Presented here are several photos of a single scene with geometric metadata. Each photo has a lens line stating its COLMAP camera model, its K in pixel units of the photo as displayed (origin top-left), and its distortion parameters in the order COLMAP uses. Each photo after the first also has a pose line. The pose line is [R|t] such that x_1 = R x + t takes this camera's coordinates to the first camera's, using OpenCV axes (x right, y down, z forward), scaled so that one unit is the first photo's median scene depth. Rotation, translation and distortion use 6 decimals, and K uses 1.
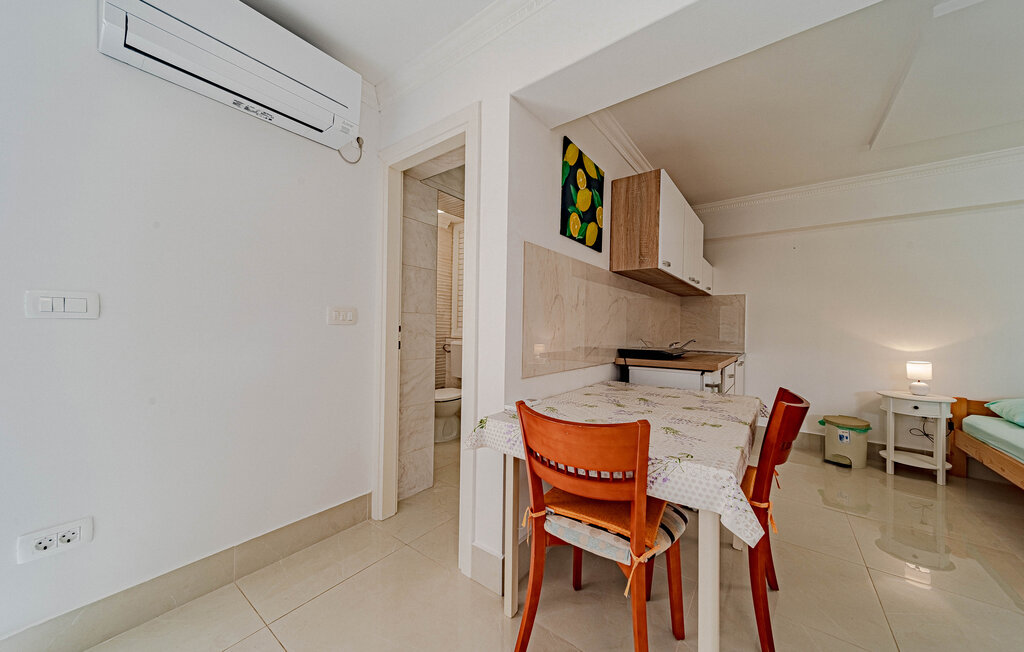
lens RADIAL K [[353.7, 0, 527.3], [0, 353.7, 322.4], [0, 0, 1]] dist [0.006561, 0.000343]
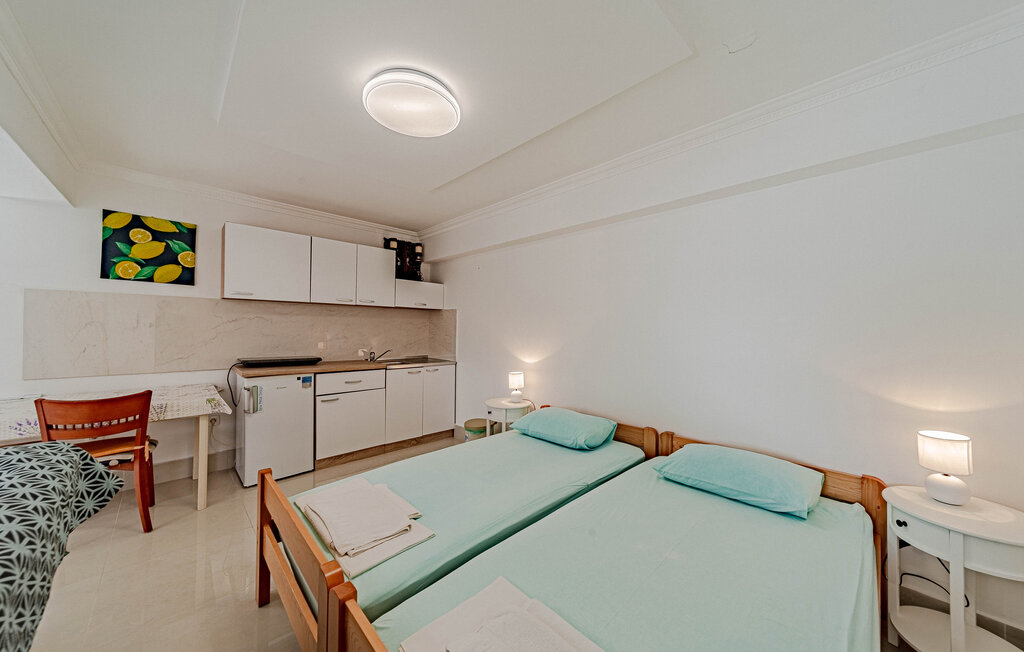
lens RADIAL K [[353.7, 0, 515.5], [0, 353.7, 328.4], [0, 0, 1]] dist [0.006561, 0.000343]
pose [[0.986946, -0.001261, -0.161050, 1.284469], [0.002633, 0.999962, 0.008304, -0.037236], [0.161033, -0.008620, 0.986911, -0.093516]]
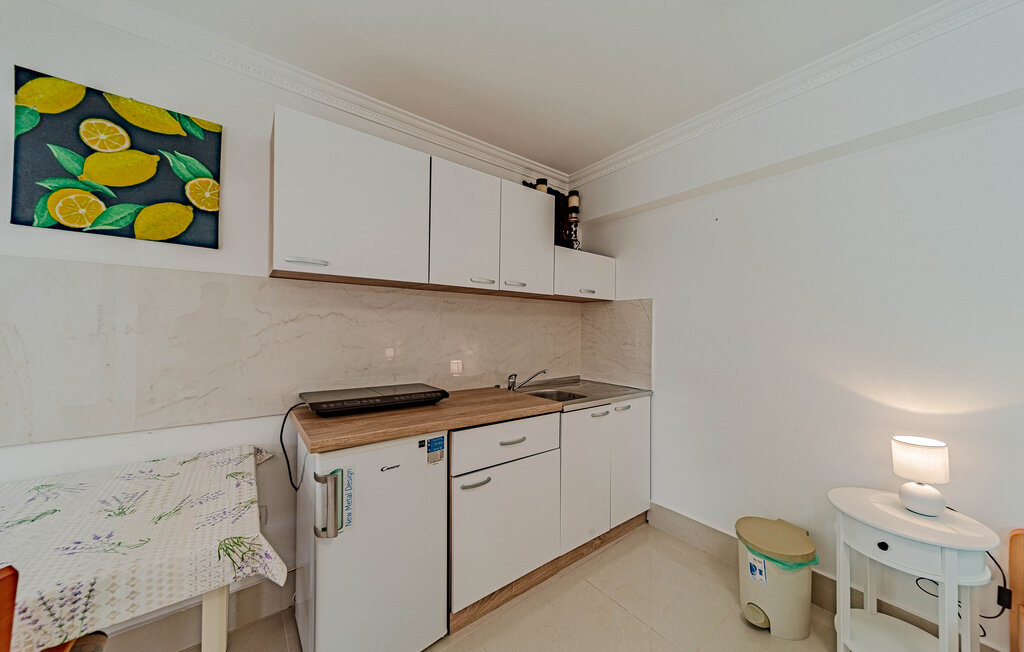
lens RADIAL K [[353.7, 0, 512.6], [0, 353.7, 326.9], [0, 0, 1]] dist [0.006561, 0.000343]
pose [[0.962218, -0.010282, -0.272088, 0.723404], [0.010100, 0.999947, -0.002069, -0.039511], [0.272094, -0.000758, 0.962270, 0.416986]]
